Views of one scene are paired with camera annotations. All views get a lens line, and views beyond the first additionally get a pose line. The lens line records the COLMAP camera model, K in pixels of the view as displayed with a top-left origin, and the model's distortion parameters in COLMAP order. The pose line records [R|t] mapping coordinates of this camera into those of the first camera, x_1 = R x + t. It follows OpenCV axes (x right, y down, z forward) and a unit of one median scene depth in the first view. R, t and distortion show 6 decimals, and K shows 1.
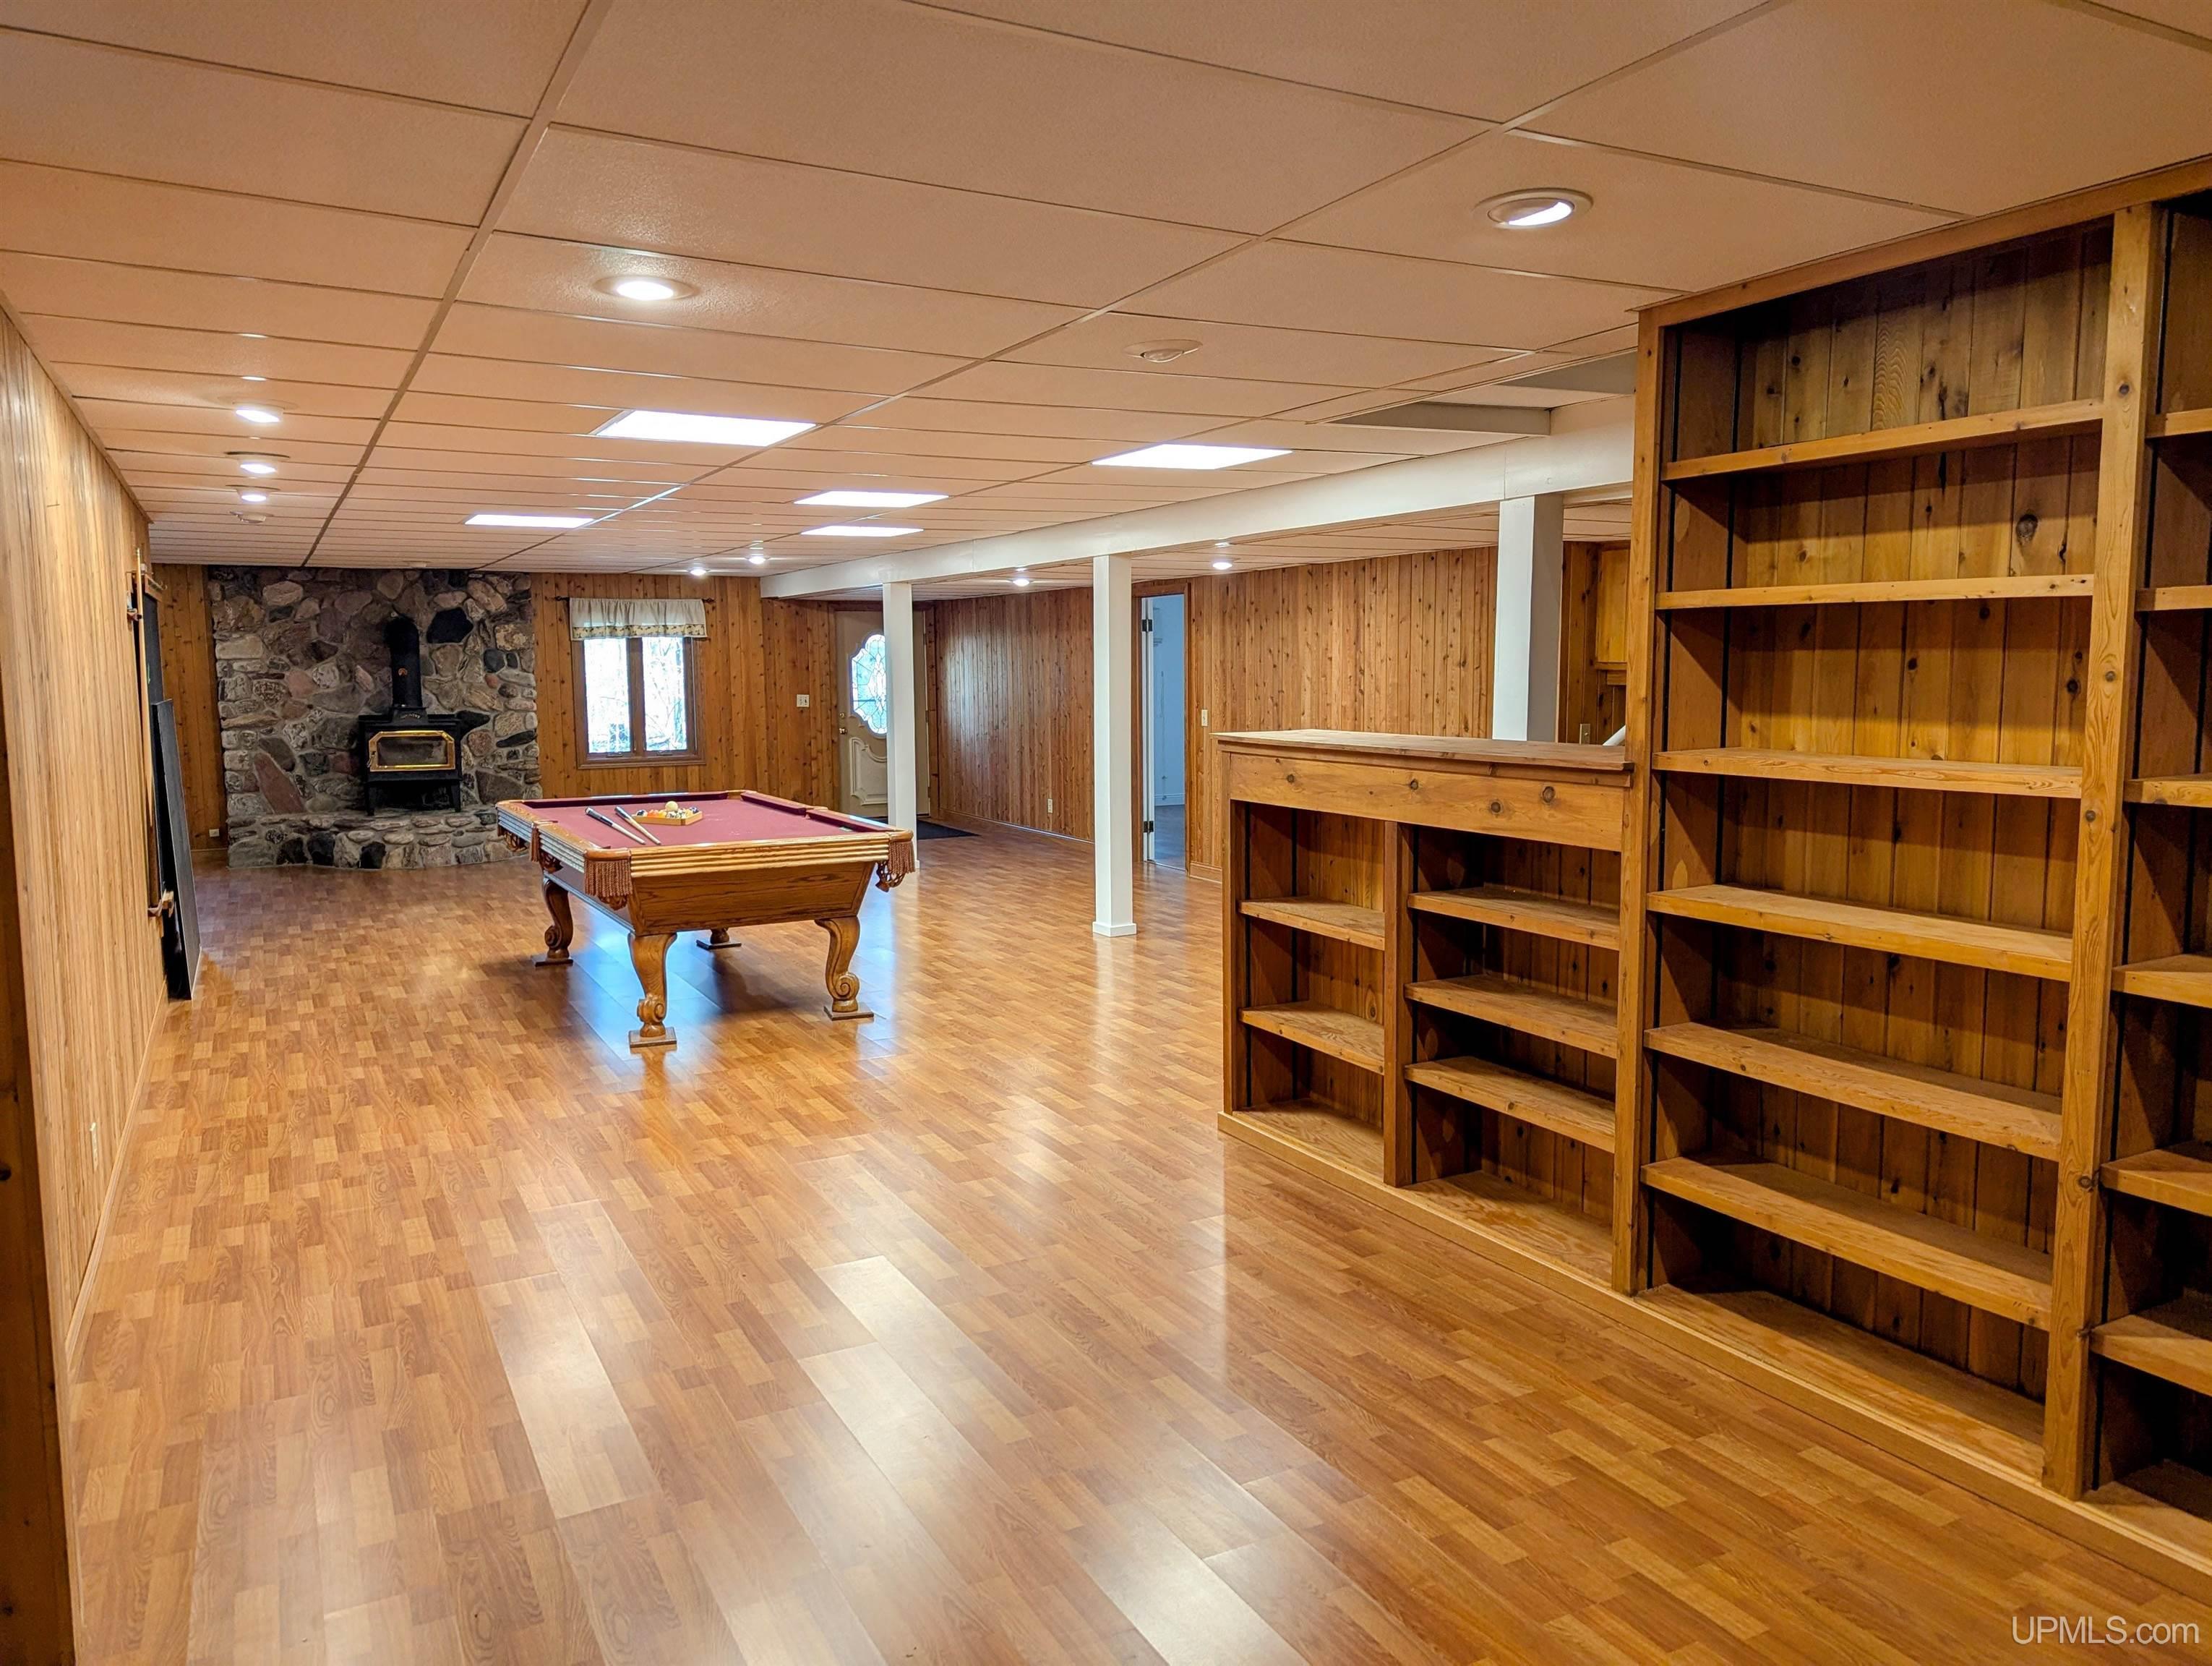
lens RADIAL K [[1542.5, 0, 1106.0], [0, 1542.5, 833.0], [0, 0, 1]] dist [0.006634, 0.002803]
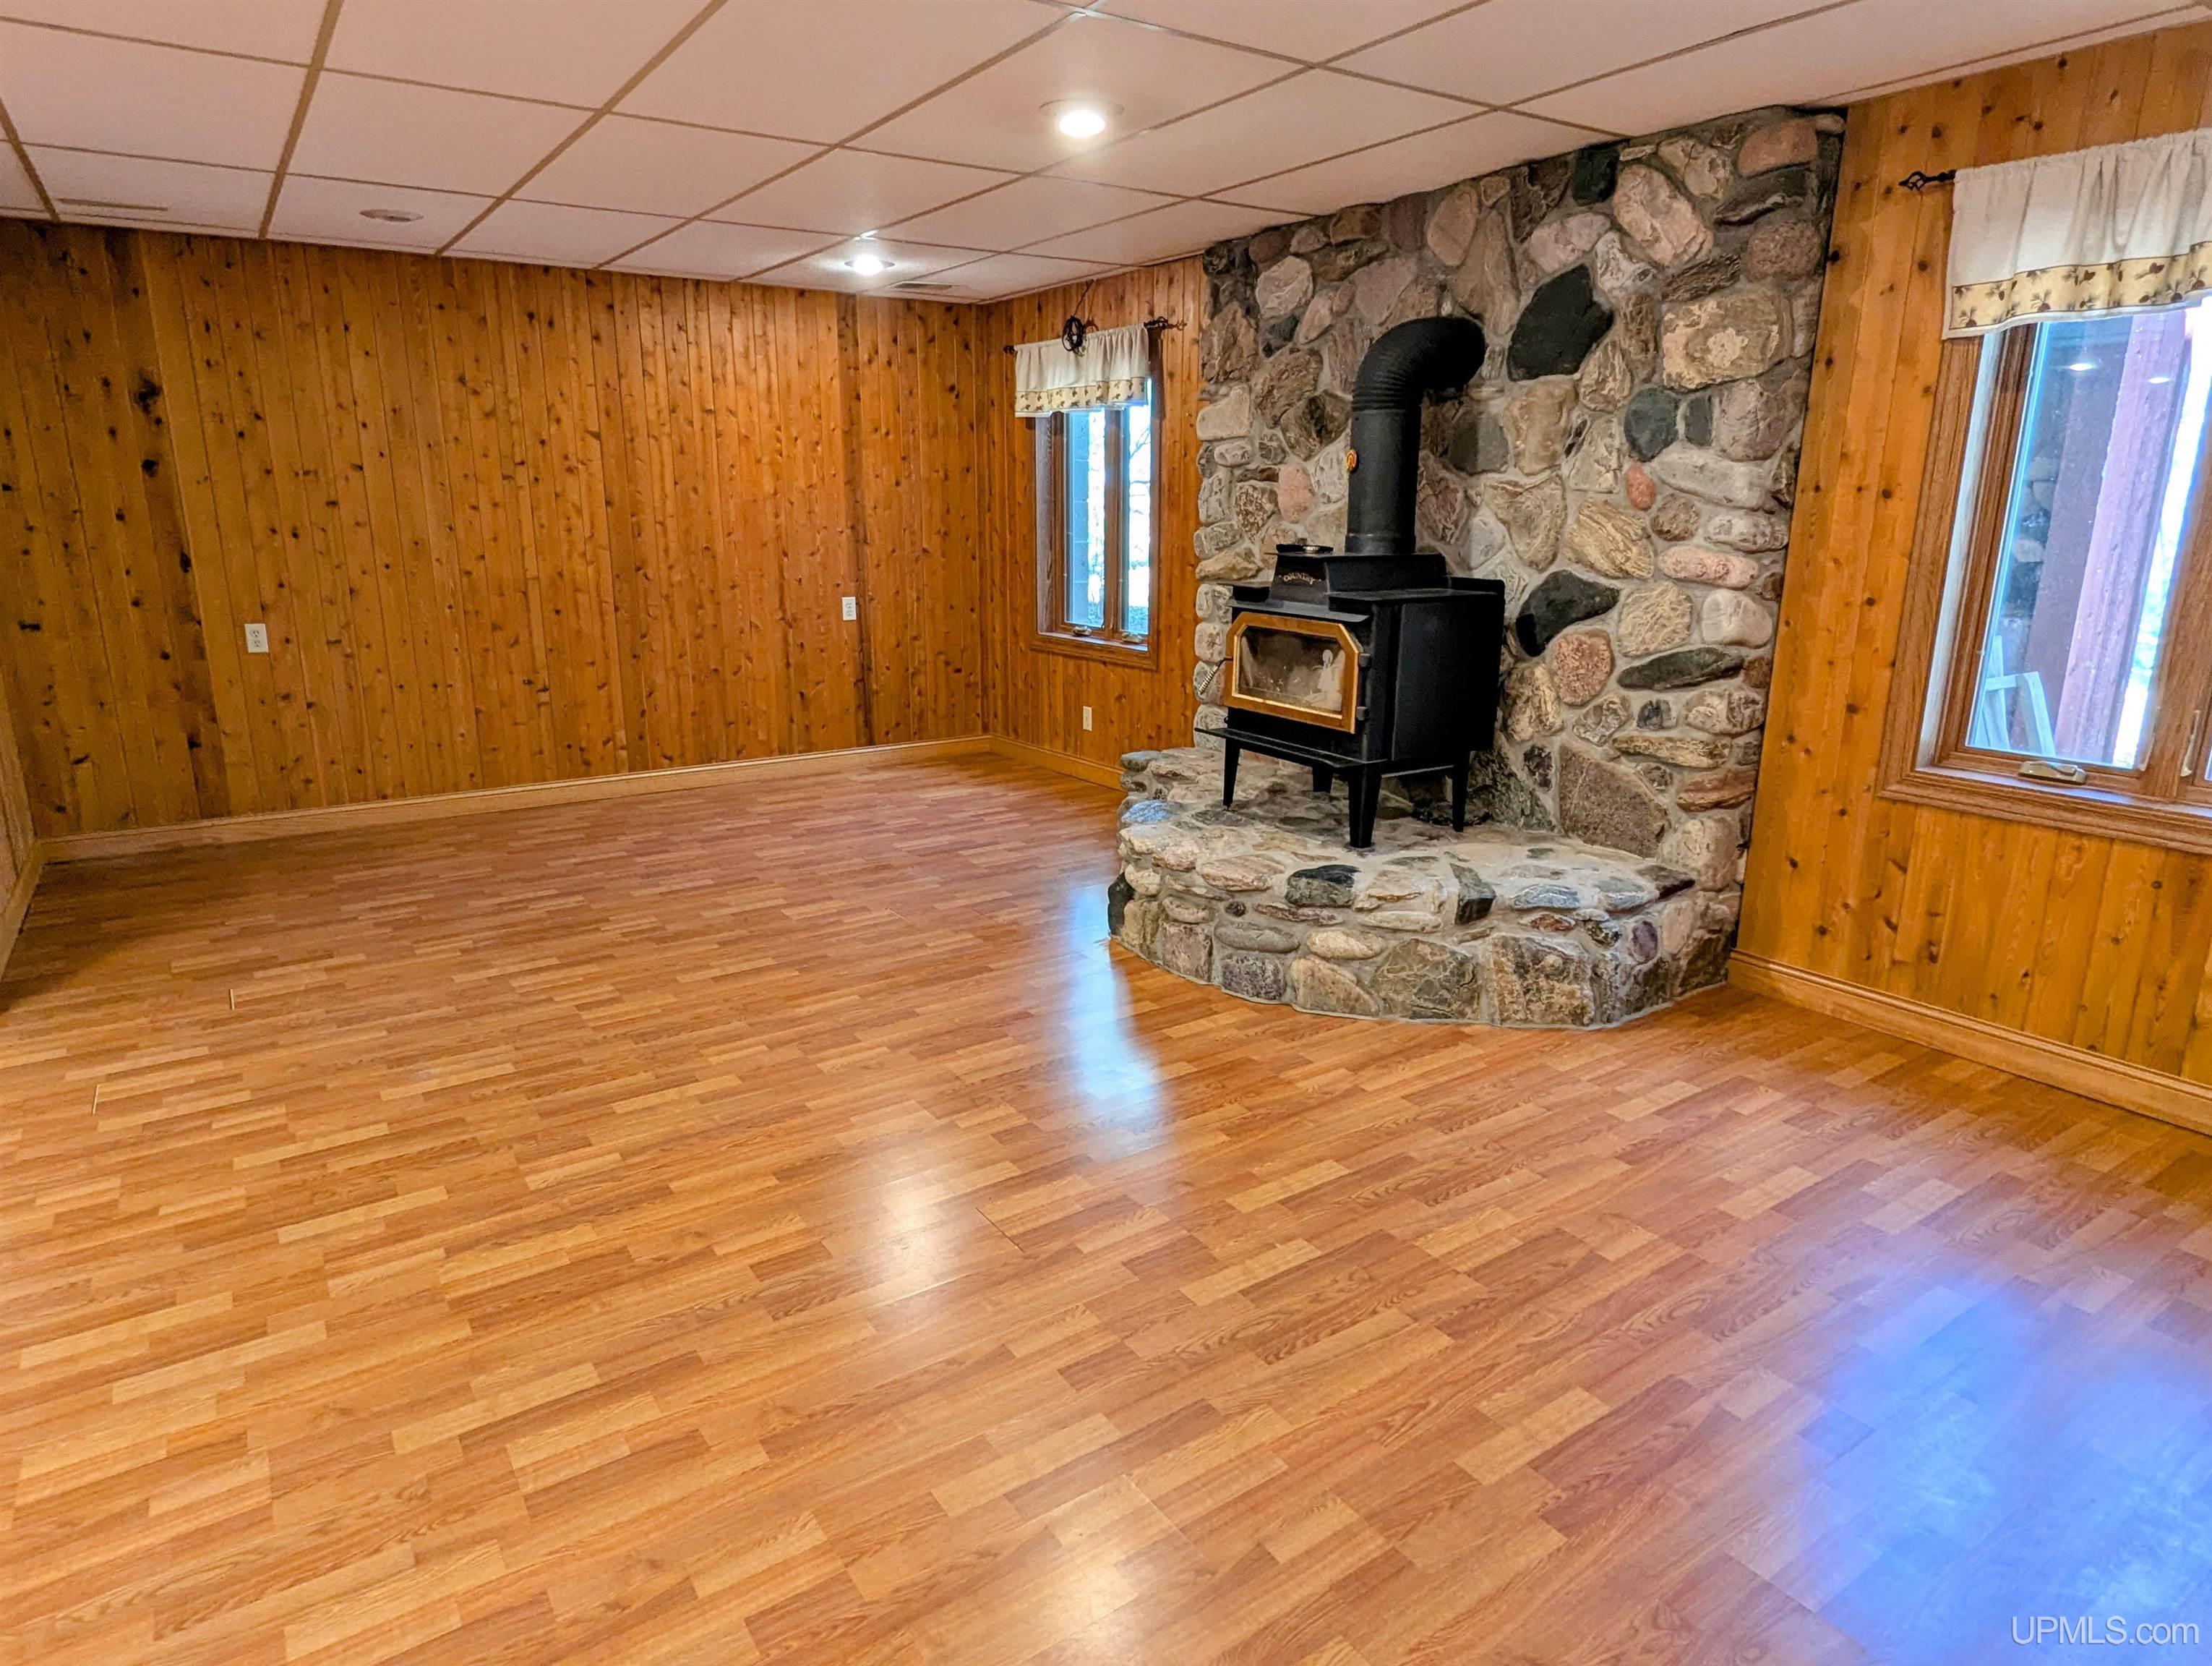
lens RADIAL K [[1308.7, 0, 1106.0], [0, 1308.7, 833.0], [0, 0, 1]] dist [-0.002064, -0.004237]
pose [[0.096562, 0.256414, -0.961732, -0.118686], [-0.109686, 0.963103, 0.245767, -0.084146], [0.989265, 0.081757, 0.121124, 0.866667]]
